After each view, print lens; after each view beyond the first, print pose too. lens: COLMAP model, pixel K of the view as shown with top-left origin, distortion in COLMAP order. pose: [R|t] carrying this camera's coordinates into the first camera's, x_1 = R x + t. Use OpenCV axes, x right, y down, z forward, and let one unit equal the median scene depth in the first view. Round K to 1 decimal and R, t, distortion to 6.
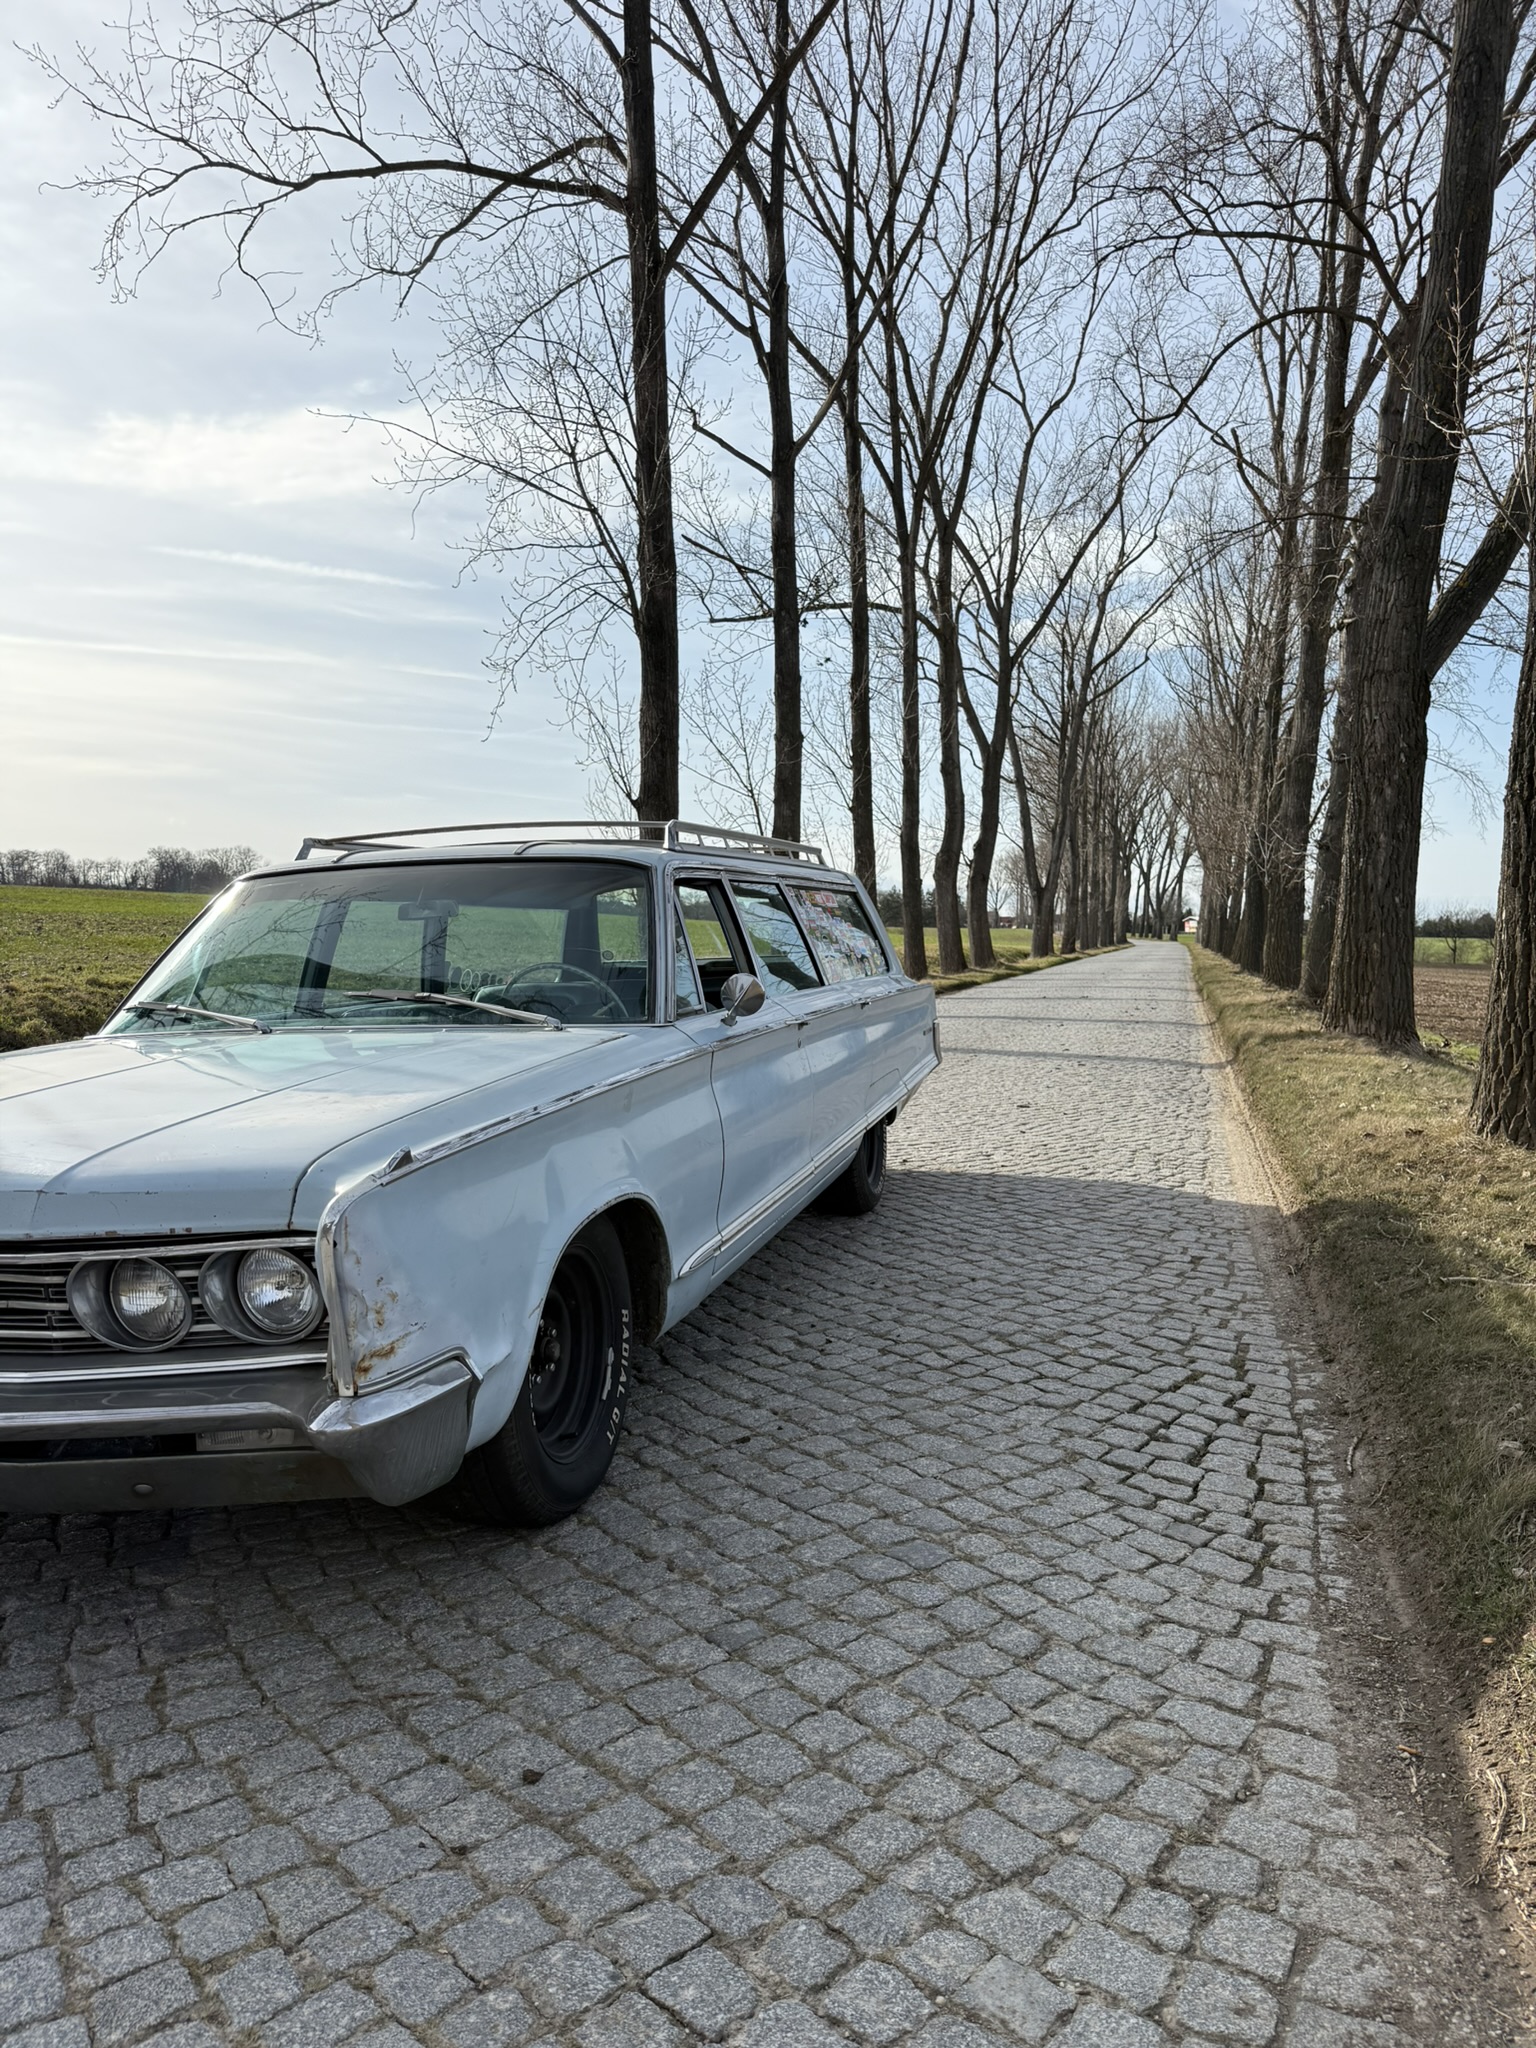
lens RADIAL K [[1422.2, 0, 763.7], [0, 1422.2, 1019.5], [0, 0, 1]] dist [0.098566, -0.145378]
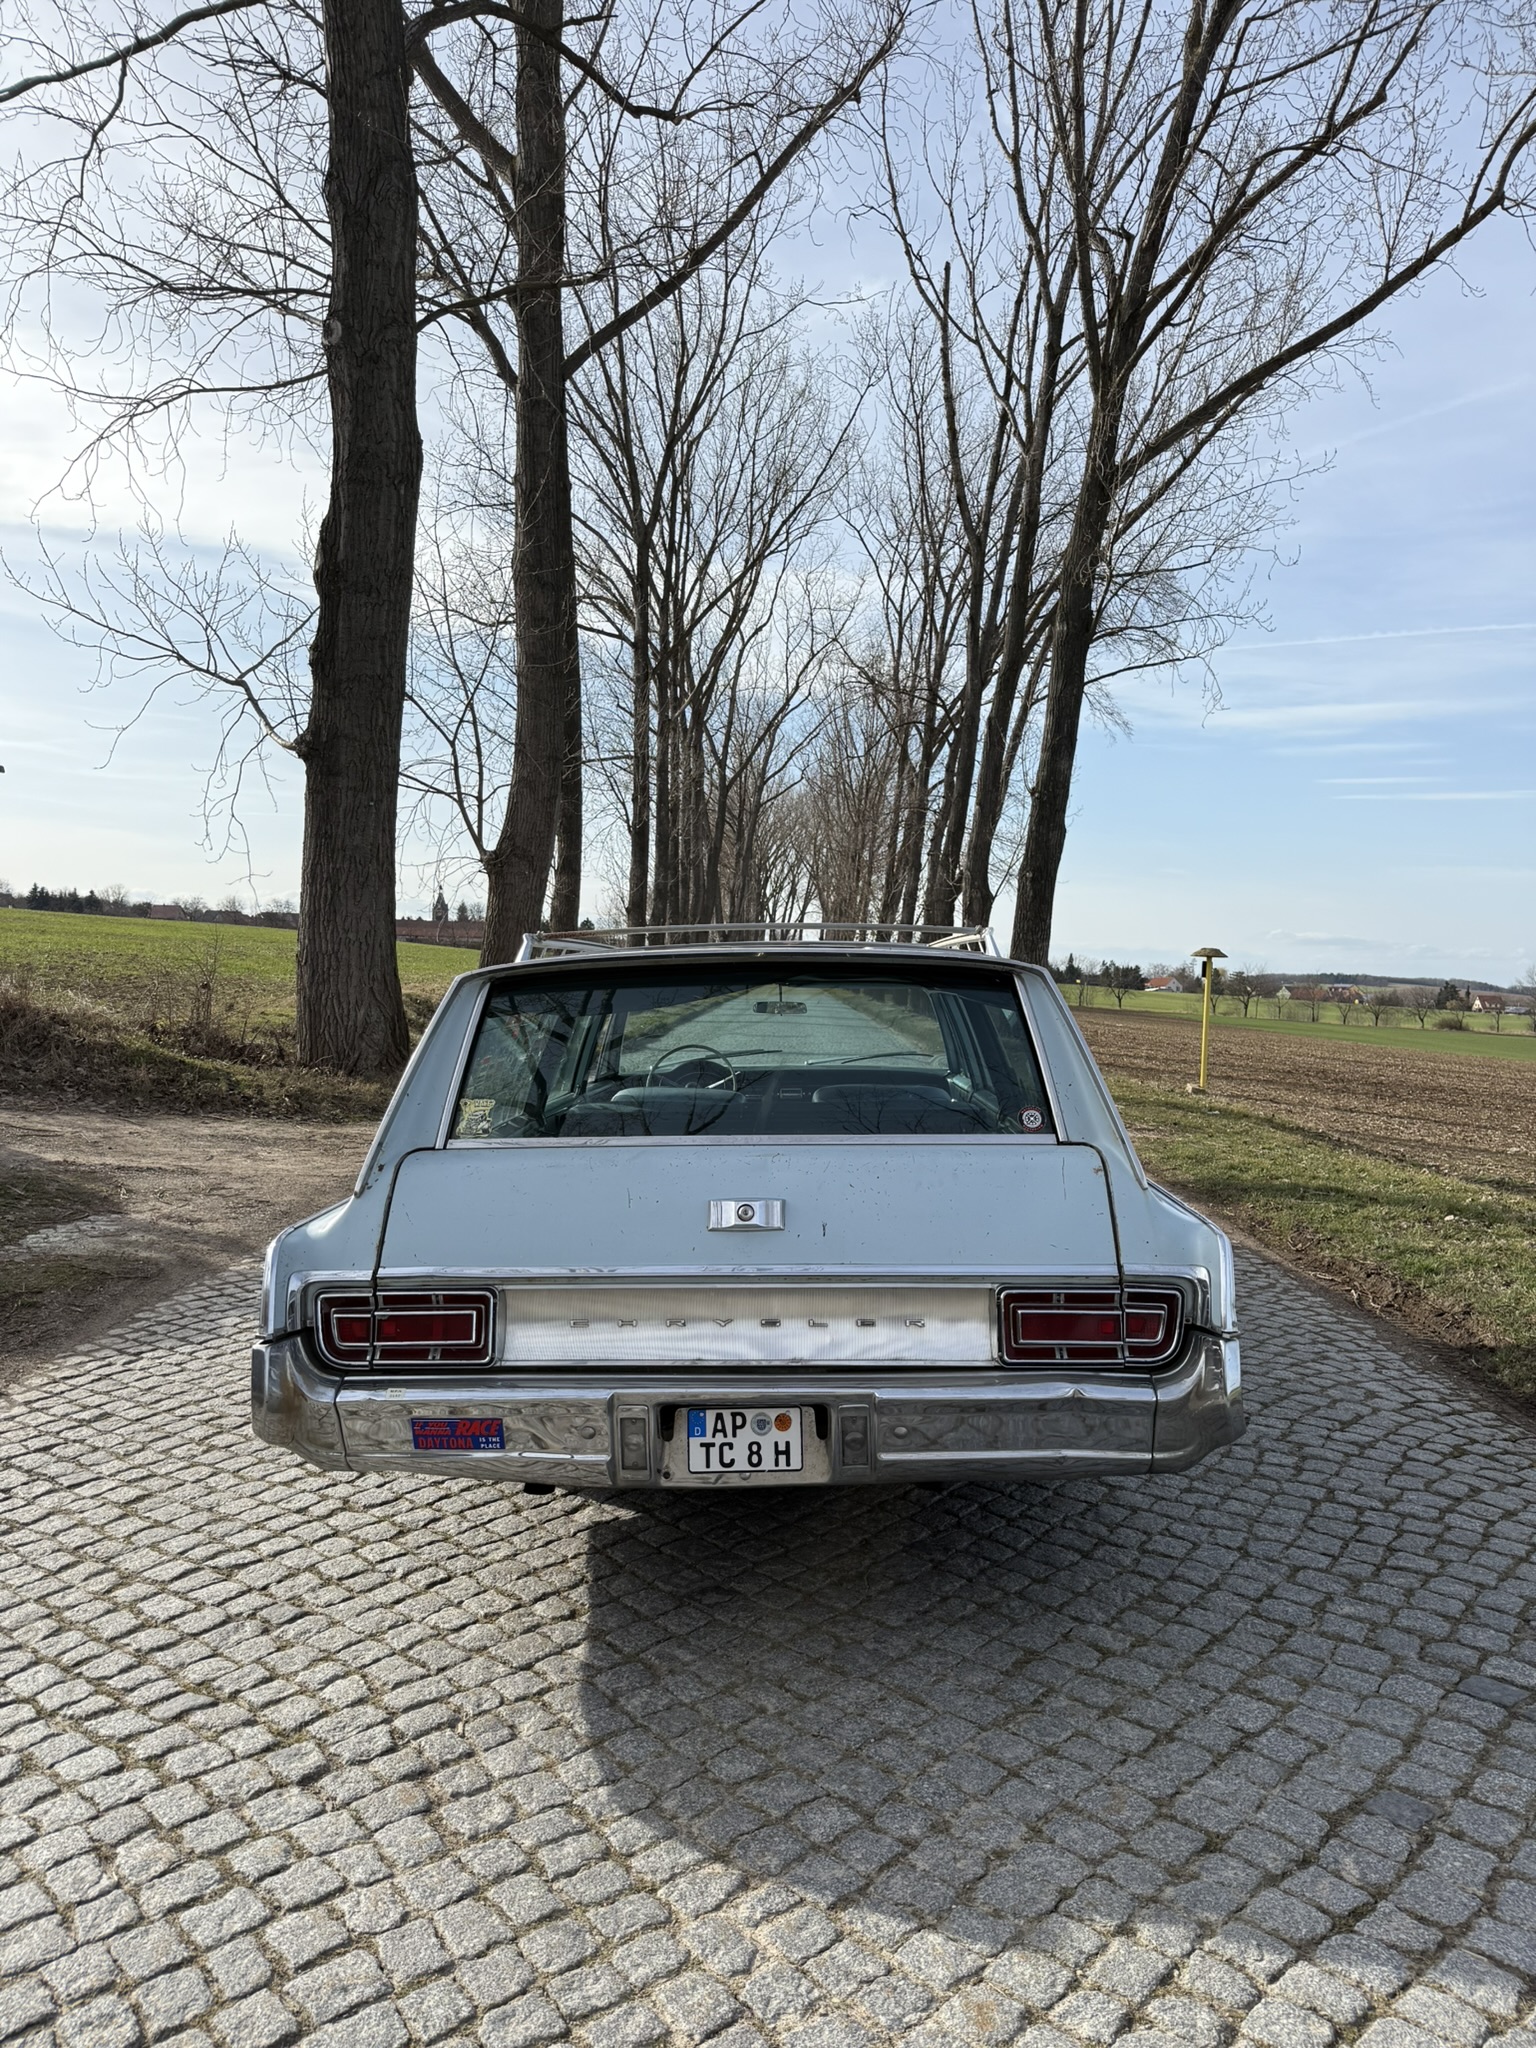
lens RADIAL K [[1431.3, 0, 766.1], [0, 1431.3, 1022.2], [0, 0, 1]] dist [0.090051, -0.130473]
pose [[0.963251, 0.023531, 0.267571, -0.440966], [-0.019214, 0.999640, -0.018740, 0.051448], [-0.267916, 0.012911, 0.963356, -1.095503]]
